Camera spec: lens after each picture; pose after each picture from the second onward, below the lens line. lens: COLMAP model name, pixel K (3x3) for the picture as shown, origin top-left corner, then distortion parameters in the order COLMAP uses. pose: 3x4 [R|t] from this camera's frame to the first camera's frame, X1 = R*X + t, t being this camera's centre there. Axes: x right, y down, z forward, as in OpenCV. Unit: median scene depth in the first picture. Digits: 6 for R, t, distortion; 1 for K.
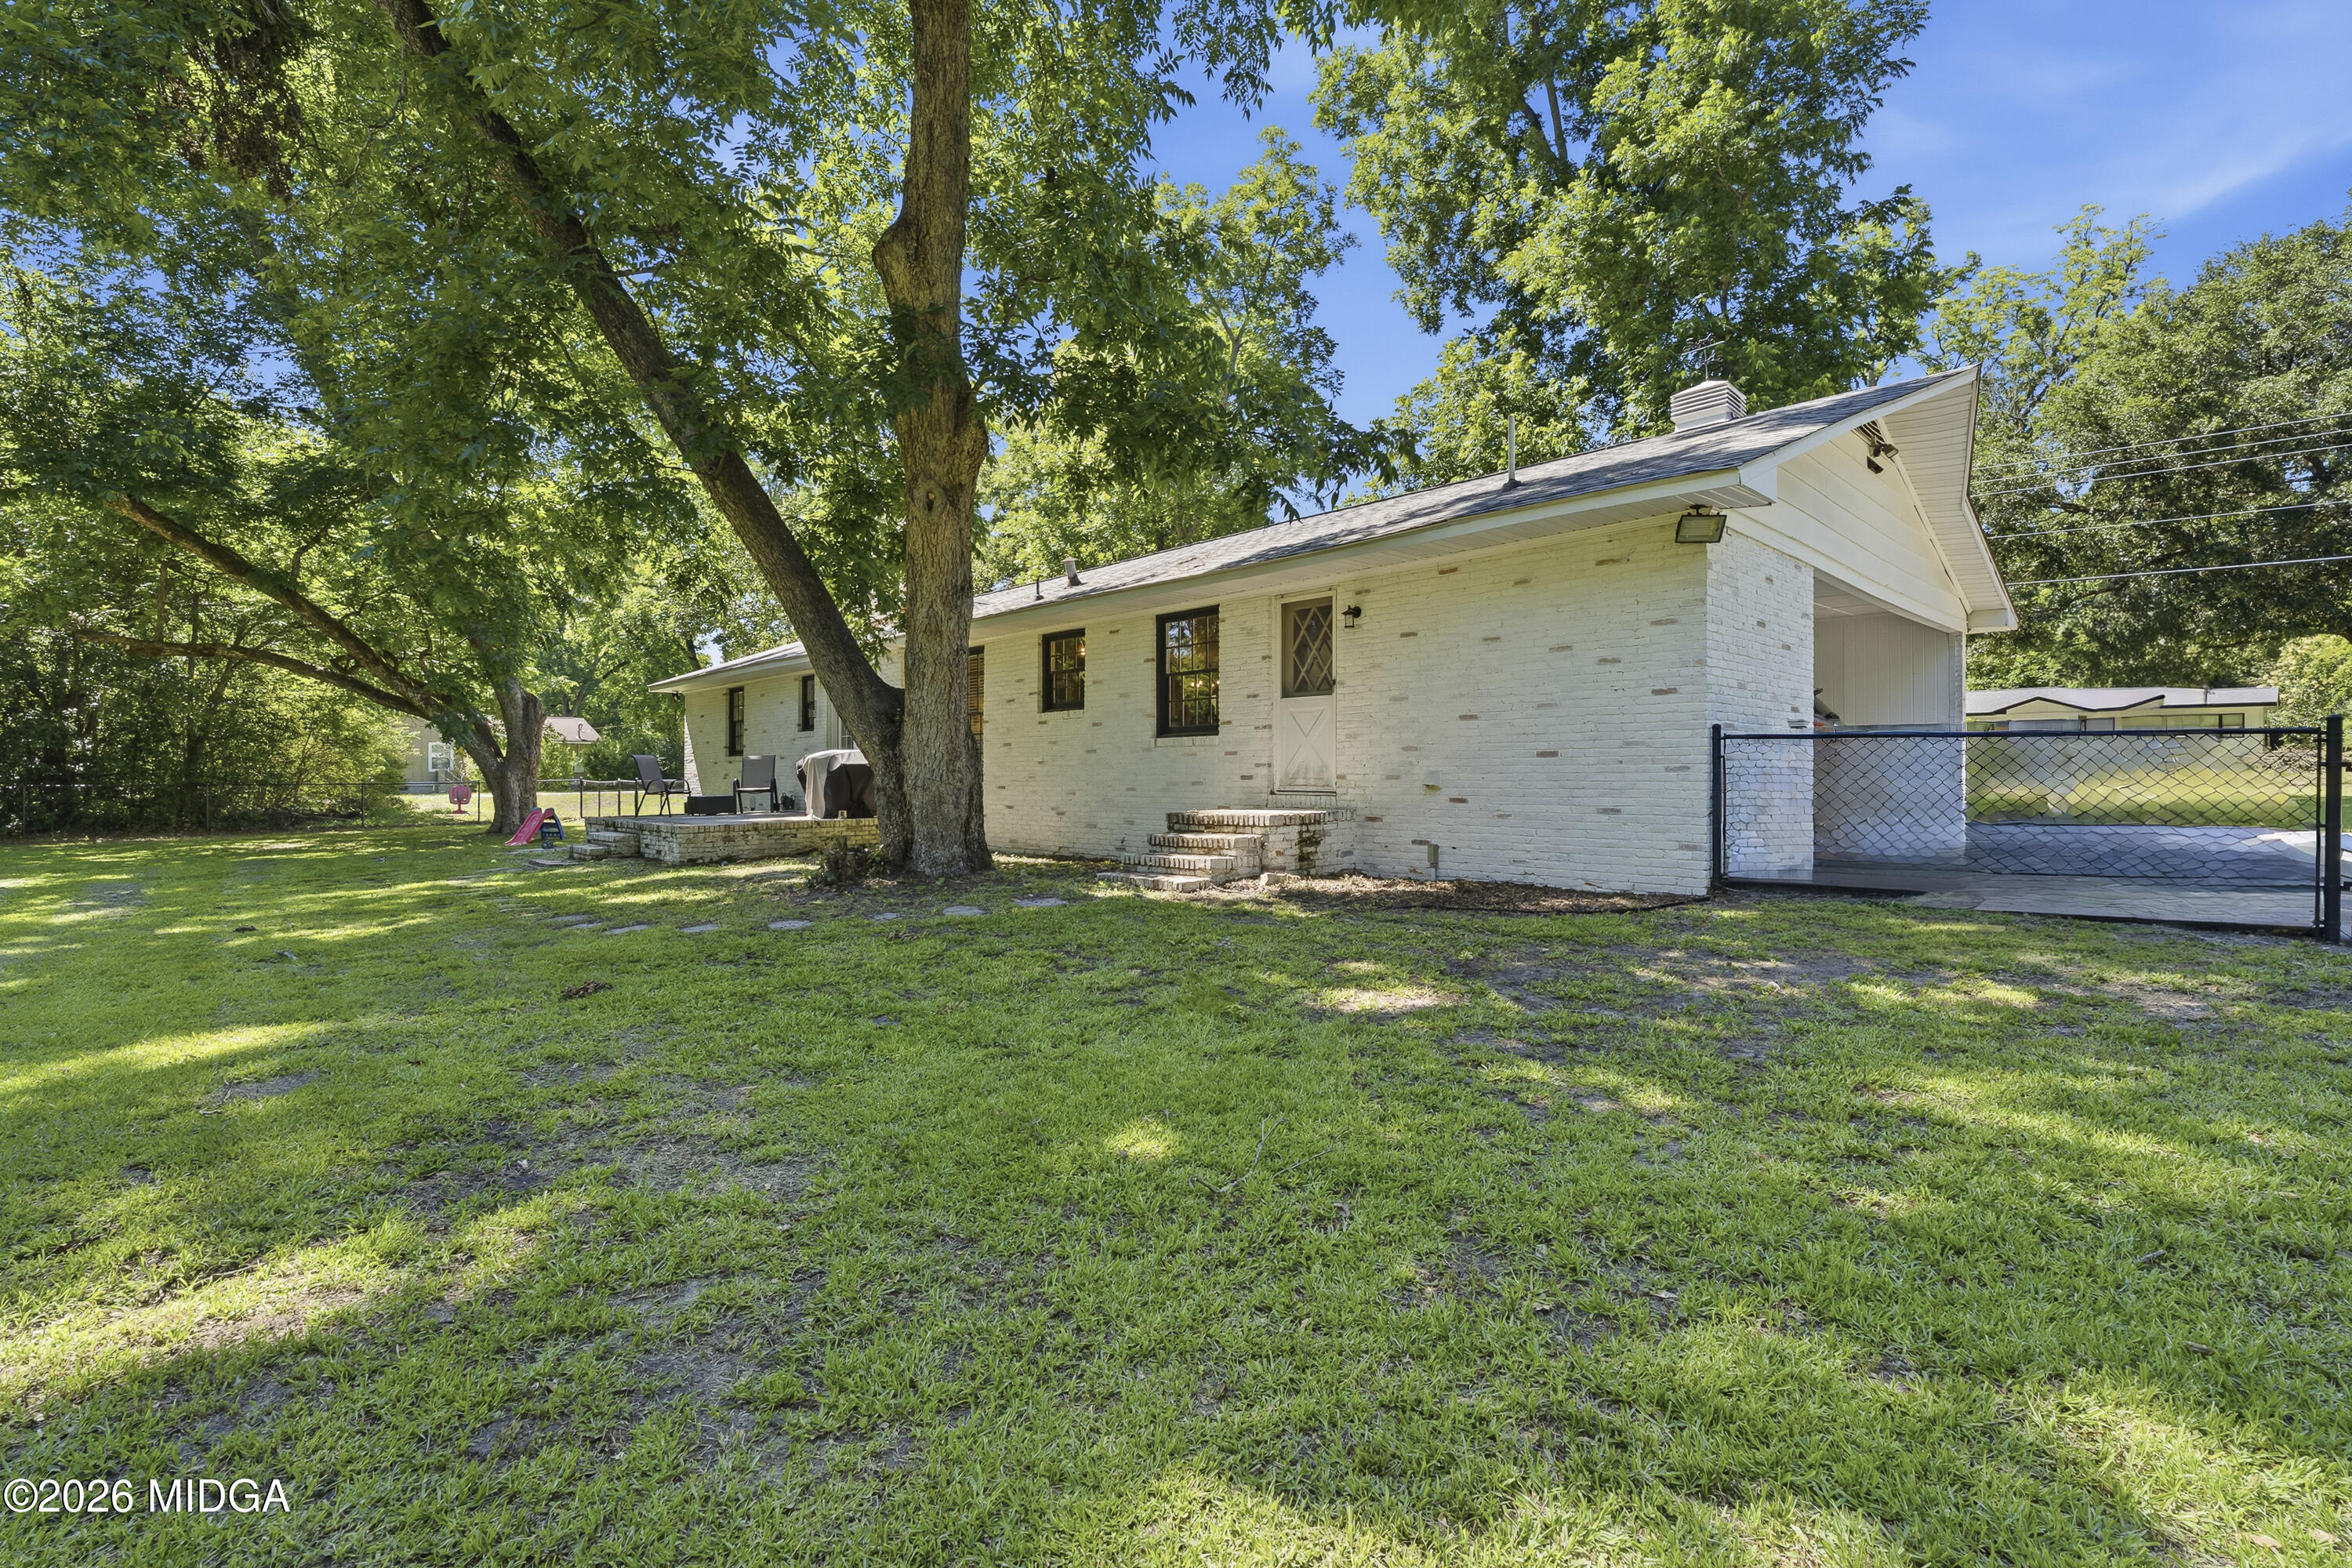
lens RADIAL K [[1043.8, 0, 1167.0], [0, 1043.8, 779.0], [0, 0, 1]] dist [-0.001738, -0.000204]
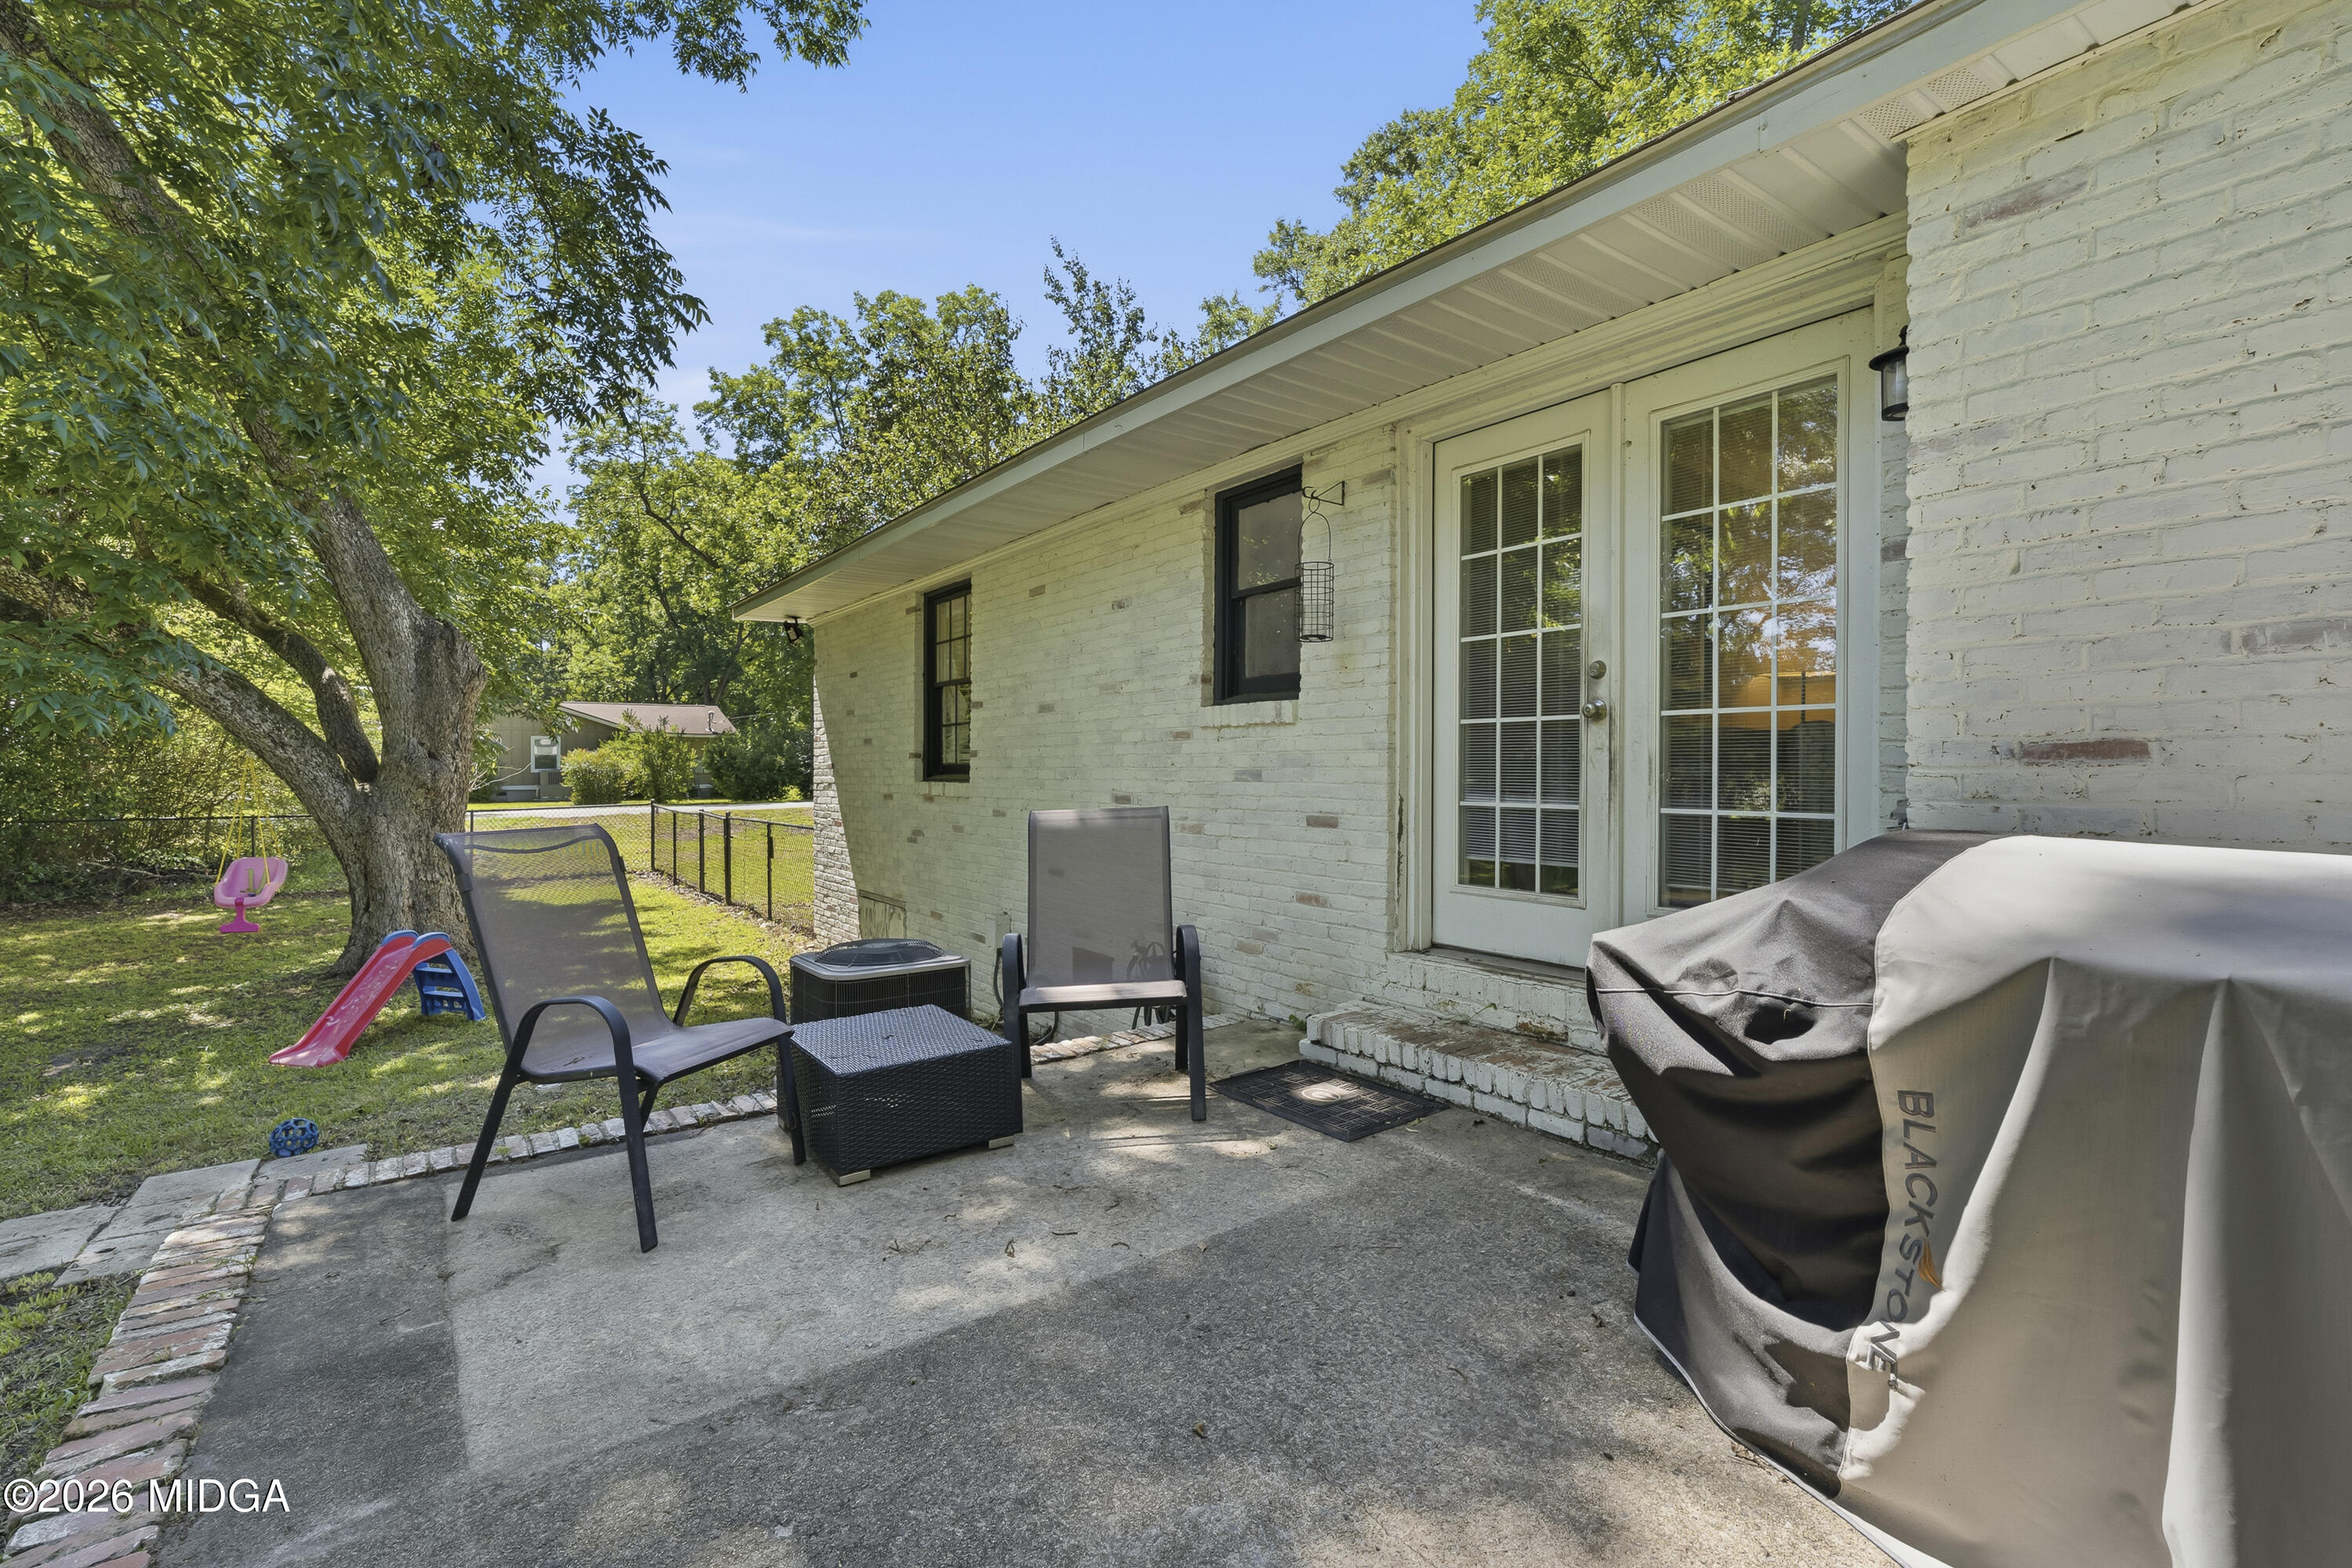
lens RADIAL K [[1043.8, 0, 1167.0], [0, 1043.8, 779.0], [0, 0, 1]] dist [-0.001738, -0.000204]
pose [[0.991568, 0.000852, -0.129581, -0.126339], [0.000497, 0.999946, 0.010375, -0.011508], [0.129583, -0.010352, 0.991515, 0.285228]]
